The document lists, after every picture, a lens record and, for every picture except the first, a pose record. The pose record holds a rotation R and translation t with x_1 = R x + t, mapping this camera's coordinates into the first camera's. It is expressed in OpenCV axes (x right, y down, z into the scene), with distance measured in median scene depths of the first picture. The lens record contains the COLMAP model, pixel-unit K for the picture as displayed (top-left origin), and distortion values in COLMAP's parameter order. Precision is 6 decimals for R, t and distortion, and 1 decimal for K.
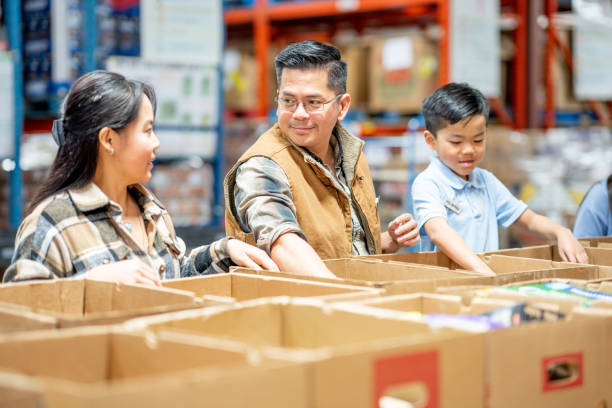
lens RADIAL K [[1338.2, 0, 306.0], [0, 1338.2, 204.0], [0, 0, 1]] dist [0.041639, 0.256948]
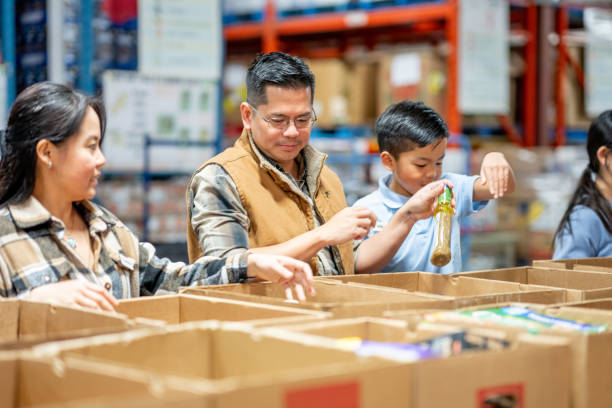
lens RADIAL K [[1338.2, 0, 306.0], [0, 1338.2, 204.0], [0, 0, 1]] dist [0.041639, 0.256948]
pose [[0.999852, 0.008157, -0.015115, 0.046916], [-0.008337, 0.999894, -0.011945, -0.001852], [0.015016, 0.012069, 0.999814, 0.041072]]
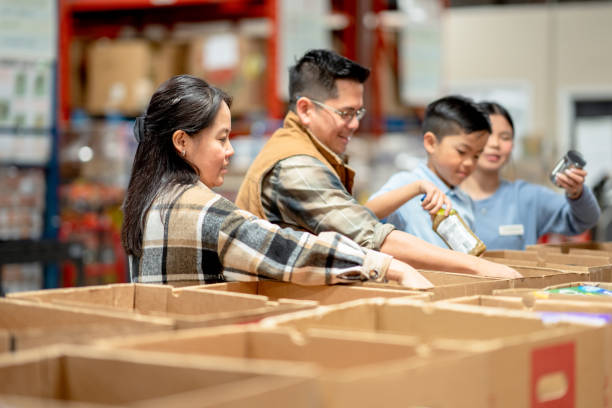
lens RADIAL K [[1487.0, 0, 306.0], [0, 1487.0, 204.0], [0, 0, 1]] dist [0.042387, 0.437456]
pose [[0.986184, 0.001854, 0.165643, -0.194975], [-0.000424, 0.999962, -0.008668, 0.005328], [-0.165653, 0.008478, 0.986148, -0.089945]]
